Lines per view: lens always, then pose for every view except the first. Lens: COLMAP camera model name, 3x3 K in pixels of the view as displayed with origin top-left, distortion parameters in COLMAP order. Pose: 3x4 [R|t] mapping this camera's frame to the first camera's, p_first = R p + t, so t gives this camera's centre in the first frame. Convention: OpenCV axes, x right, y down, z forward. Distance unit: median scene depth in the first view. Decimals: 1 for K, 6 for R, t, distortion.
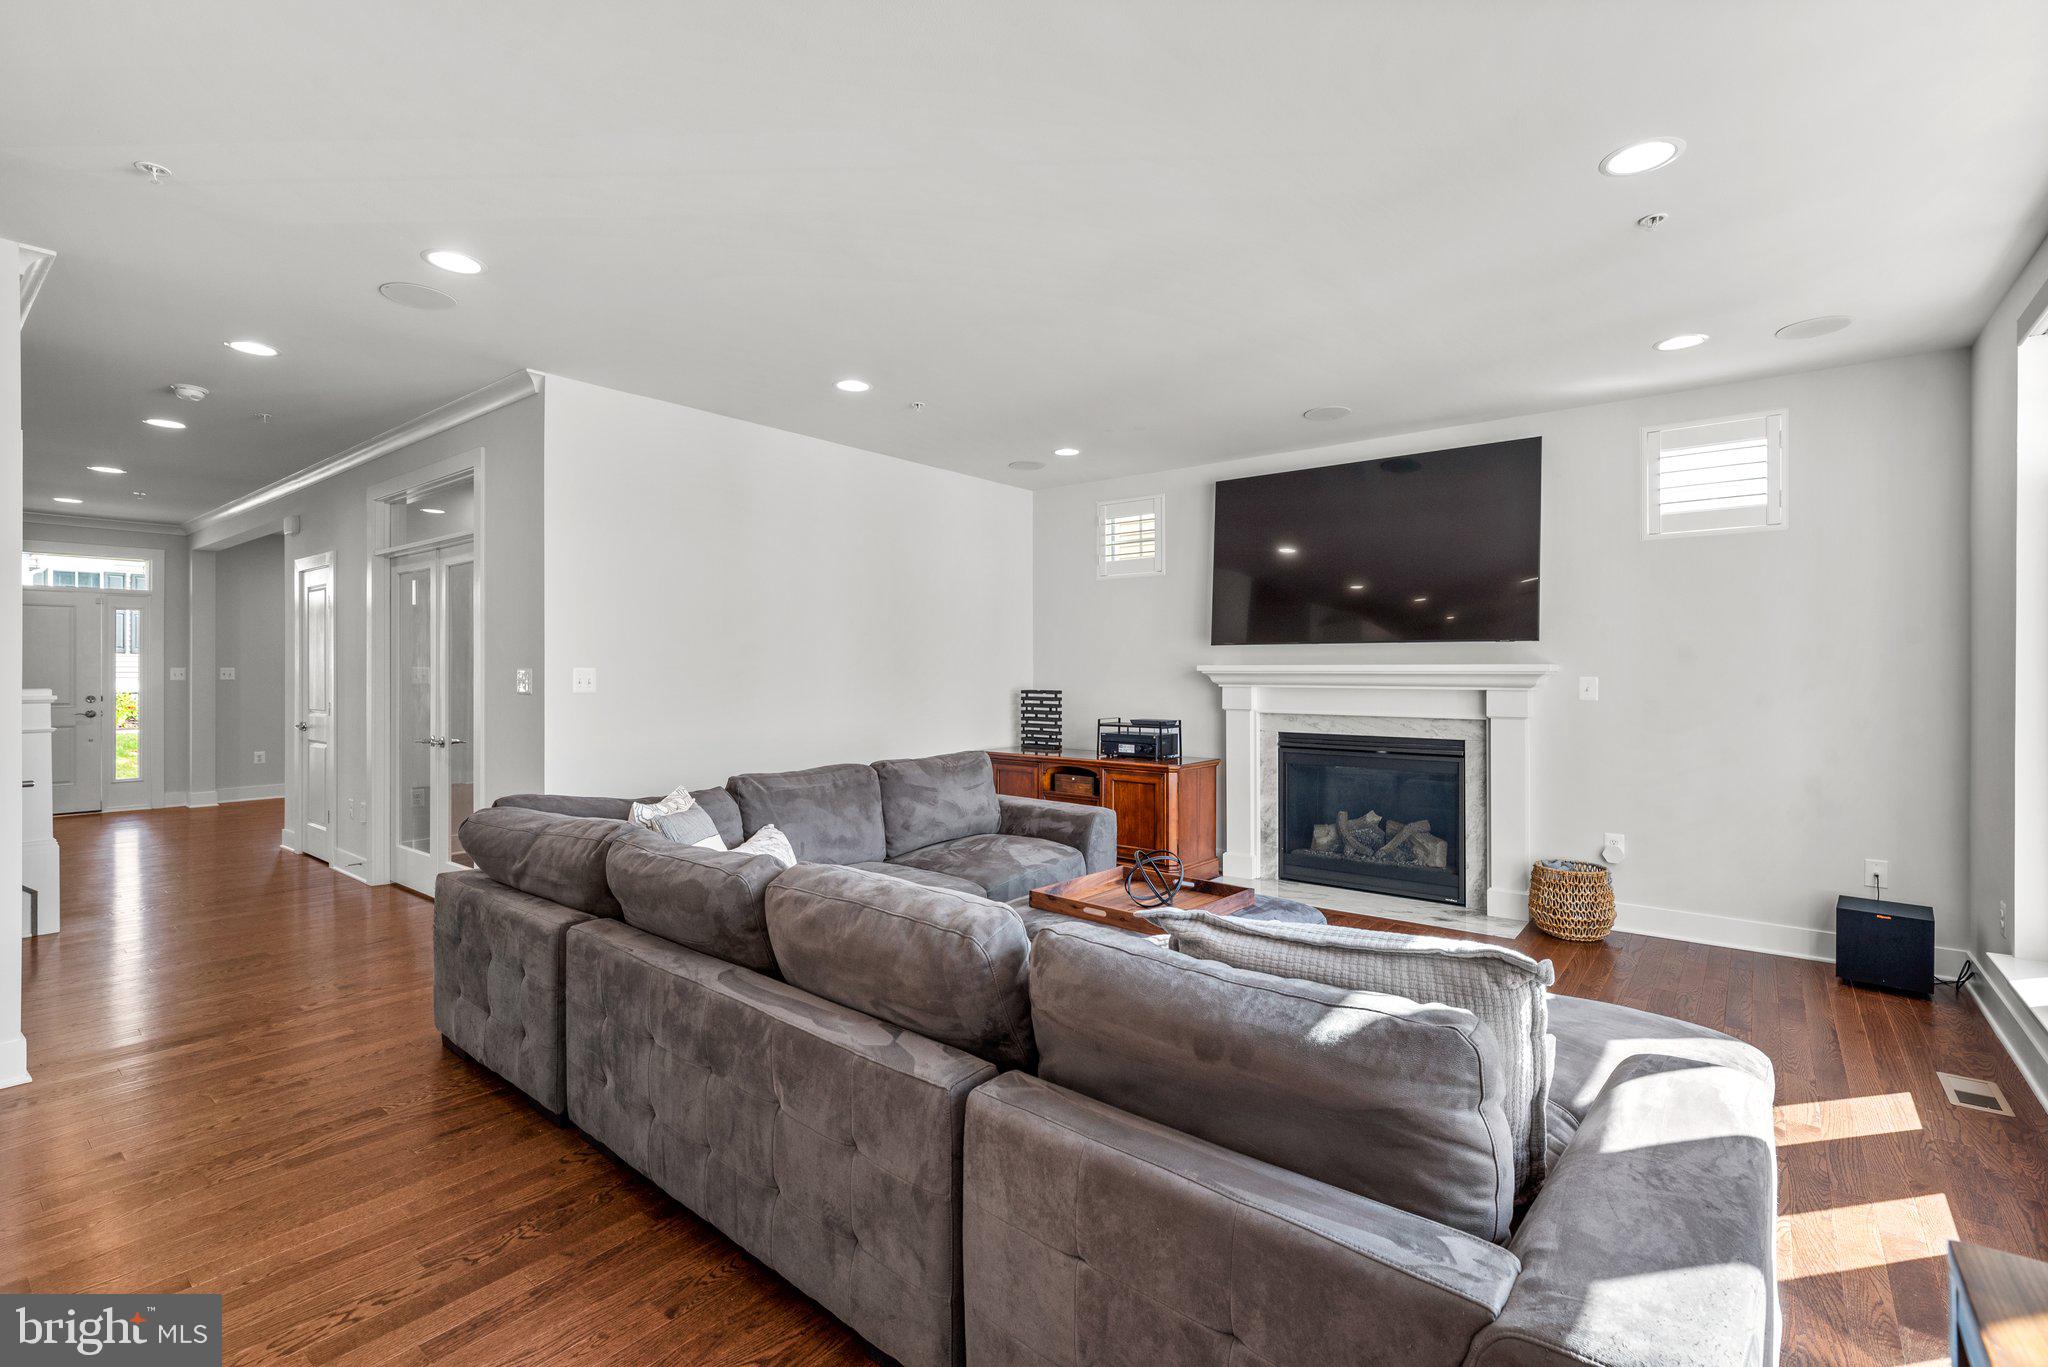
lens RADIAL K [[923.2, 0, 1032.1], [0, 923.2, 670.6], [0, 0, 1]] dist [0.003345, -0.001619]
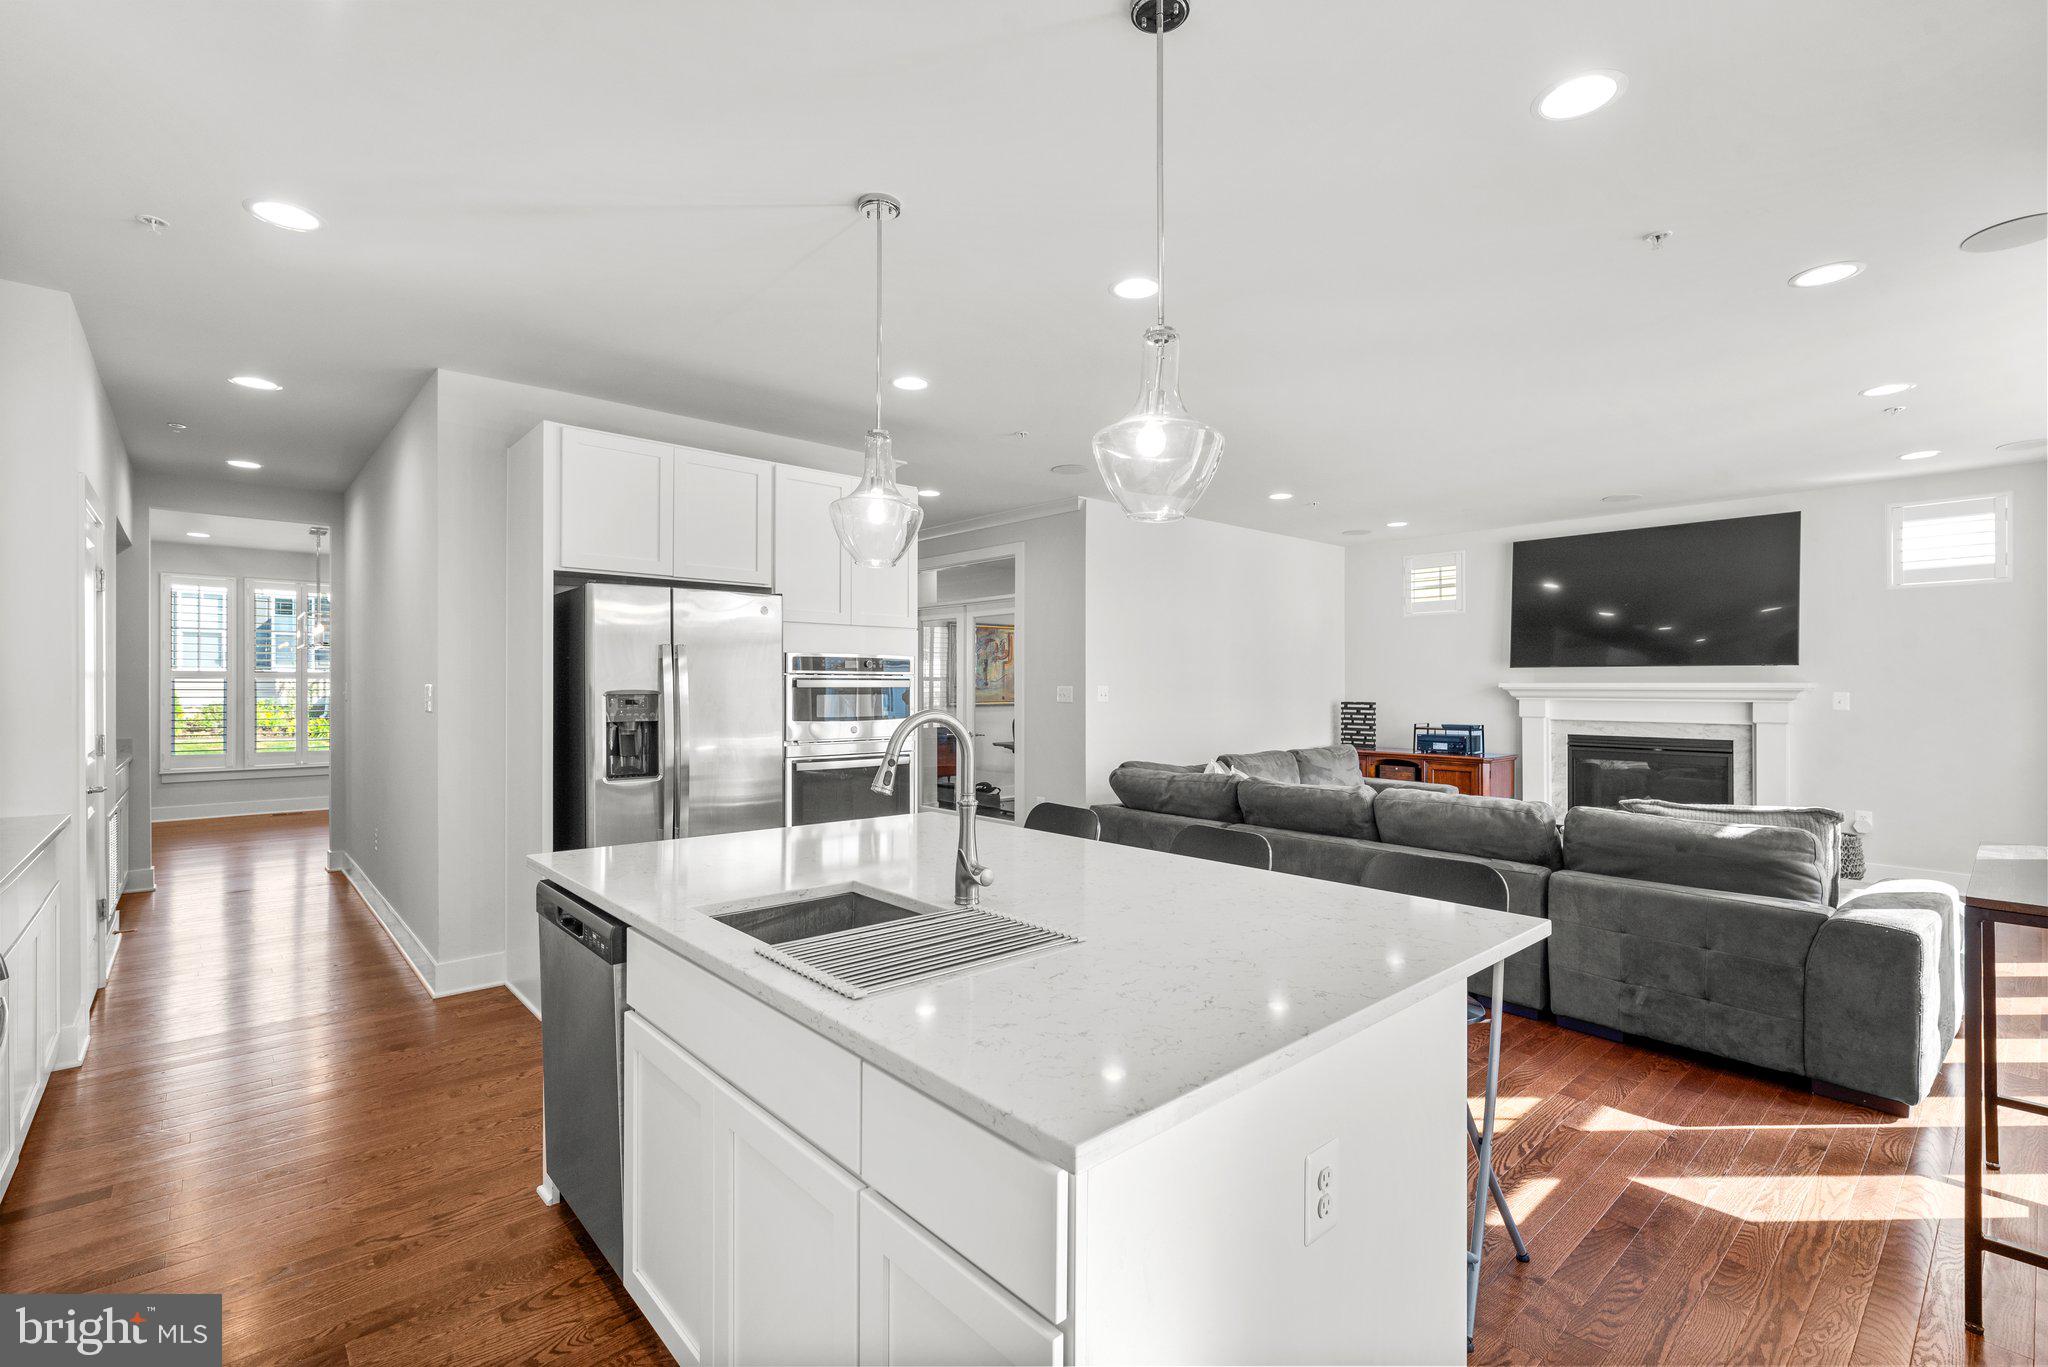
lens RADIAL K [[923.2, 0, 1023.9], [0, 923.2, 685.4], [0, 0, 1]] dist [0.003345, -0.001619]
pose [[0.986027, 0.000230, -0.166585, -0.350175], [-0.000085, 1.000000, 0.000879, -0.004594], [0.166585, -0.000852, 0.986027, -0.529333]]
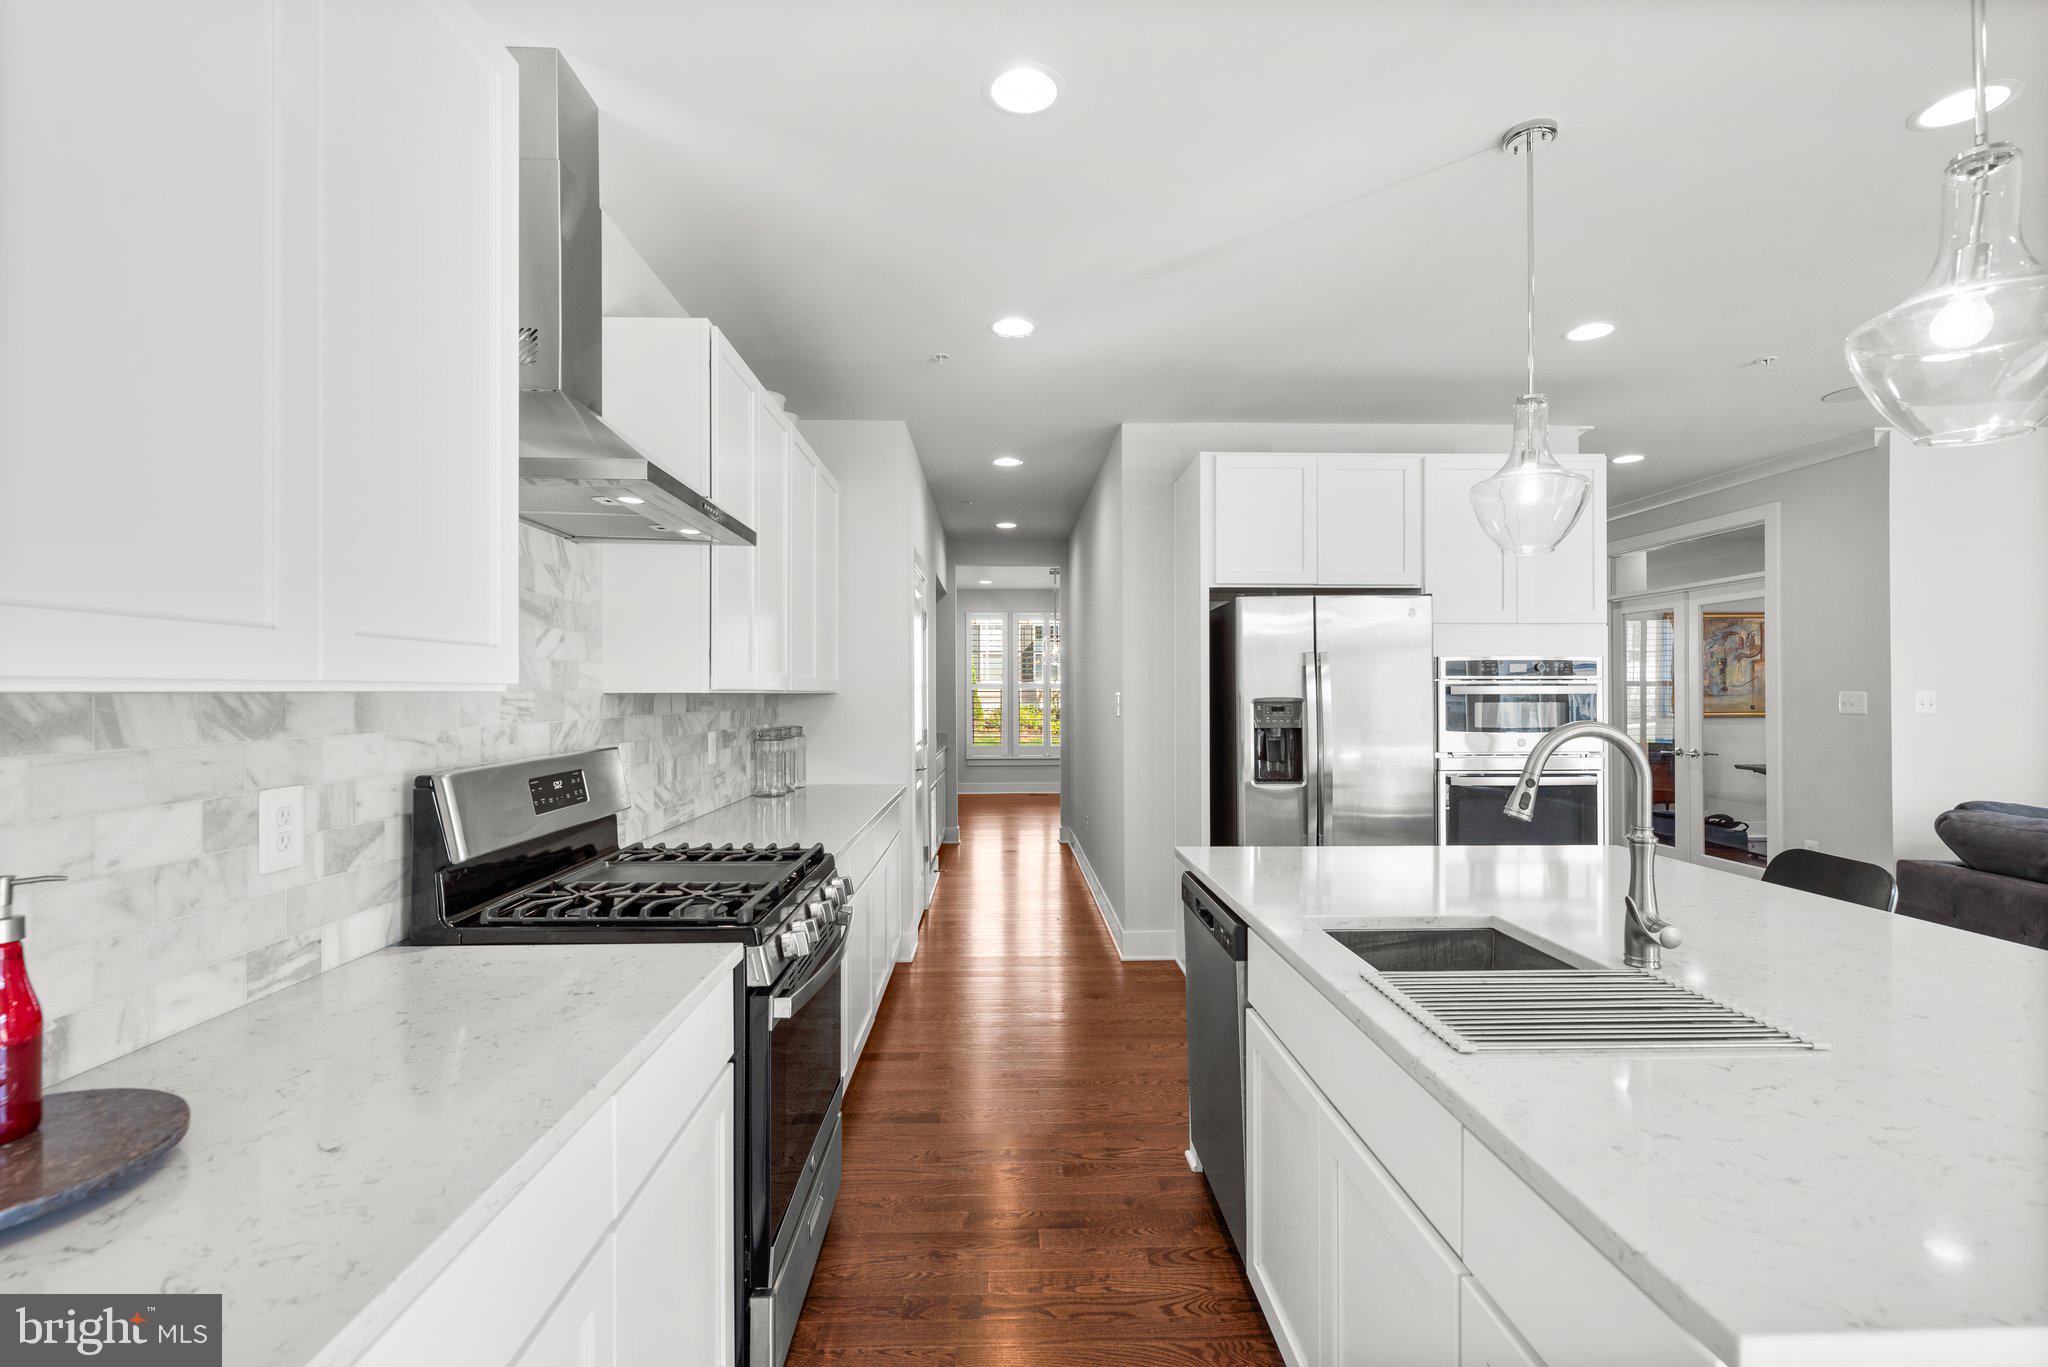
lens RADIAL K [[923.2, 0, 1018.9], [0, 923.2, 688.9], [0, 0, 1]] dist [0.003345, -0.001619]
pose [[0.641739, -0.006920, -0.766892, -0.331424], [0.004835, 0.999976, -0.004977, -0.004563], [0.766908, -0.000513, 0.641757, -0.504453]]
